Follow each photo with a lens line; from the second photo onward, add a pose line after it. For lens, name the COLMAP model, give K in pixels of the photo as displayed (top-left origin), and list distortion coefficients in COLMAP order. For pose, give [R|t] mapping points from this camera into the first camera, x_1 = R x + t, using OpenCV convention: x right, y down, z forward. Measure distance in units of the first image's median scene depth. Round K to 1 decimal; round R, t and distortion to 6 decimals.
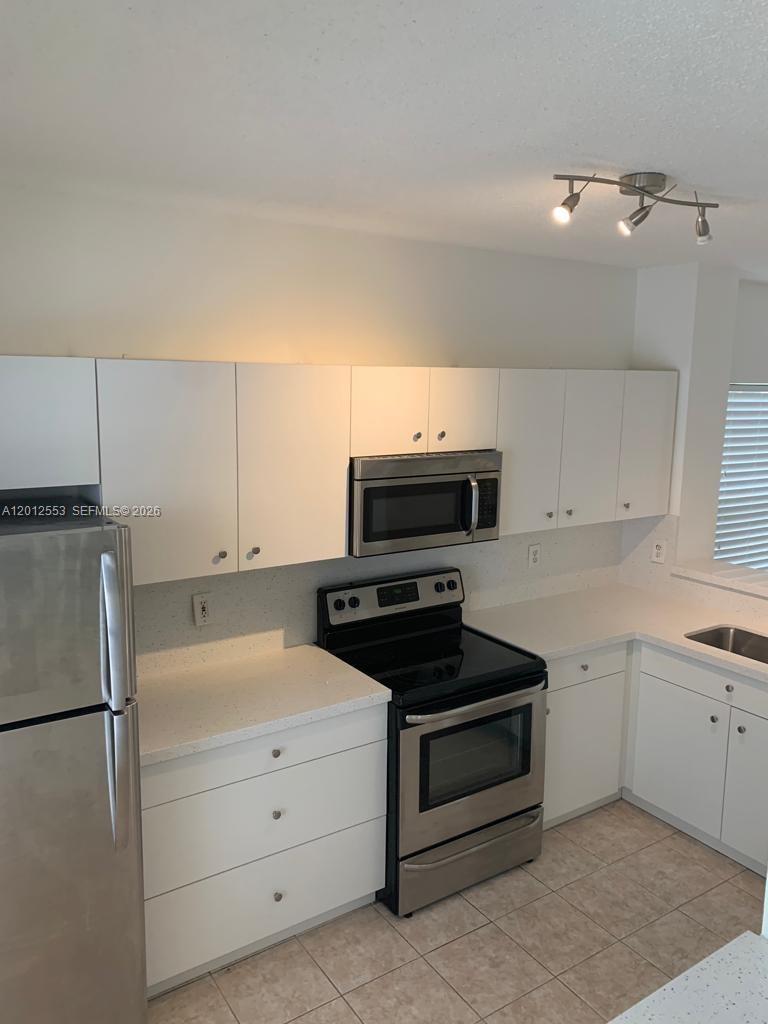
lens RADIAL K [[775.1, 0, 377.9], [0, 775.1, 488.6], [0, 0, 1]] dist [0.024224, -0.047719]
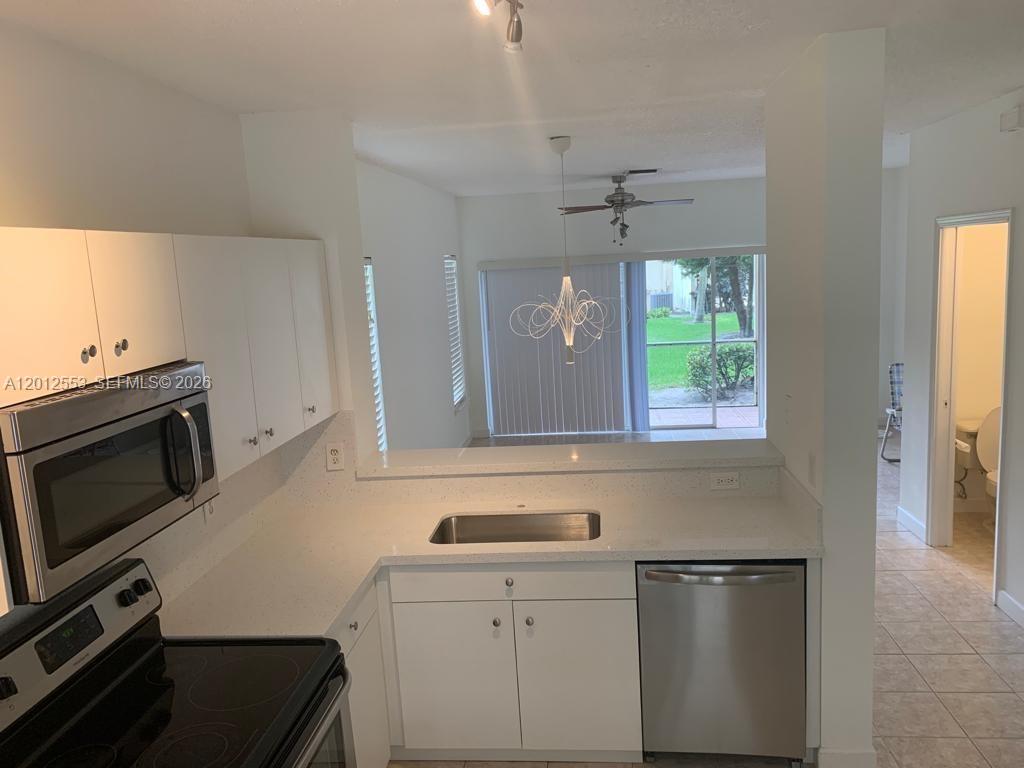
lens RADIAL K [[775.1, 0, 512.0], [0, 775.1, 384.0], [0, 0, 1]] dist [0.024224, -0.047719]
pose [[0.623047, -0.171682, 0.763111, -0.179062], [0.174399, 0.981546, 0.078435, -0.034486], [-0.762494, 0.084217, 0.641490, 0.387713]]
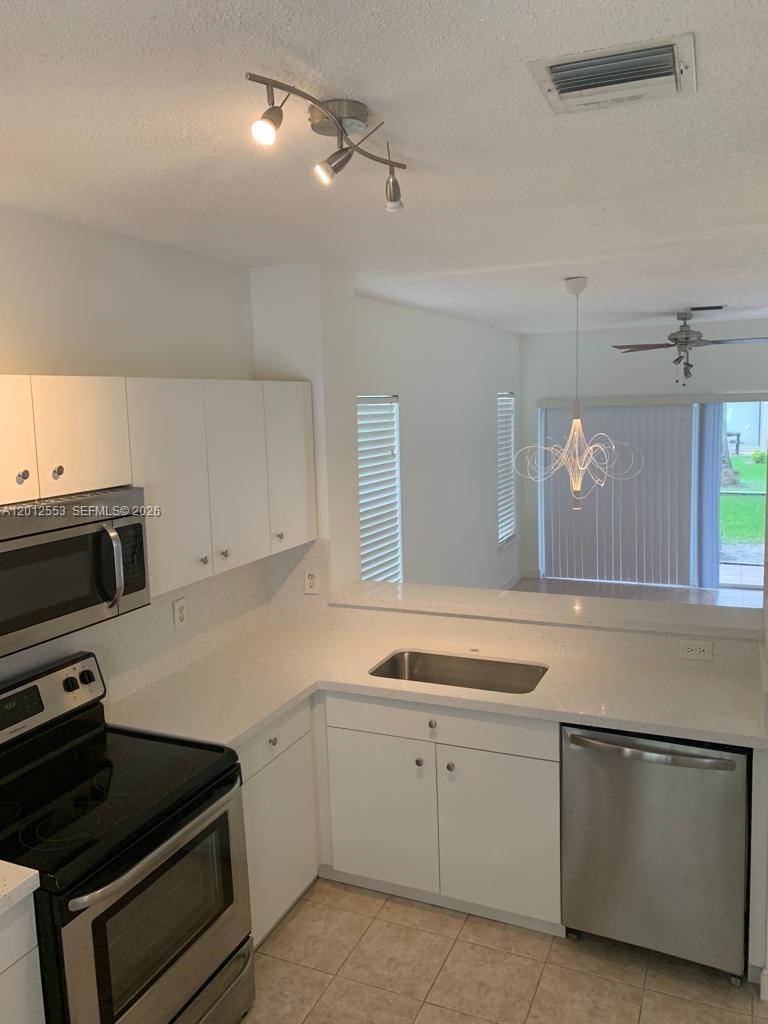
lens RADIAL K [[775.1, 0, 377.9], [0, 775.1, 488.6], [0, 0, 1]] dist [0.024224, -0.047719]
pose [[0.840444, -0.099719, 0.532645, -0.048770], [0.119959, 0.992773, -0.003417, -0.016206], [-0.528455, 0.066767, 0.846332, 0.245707]]
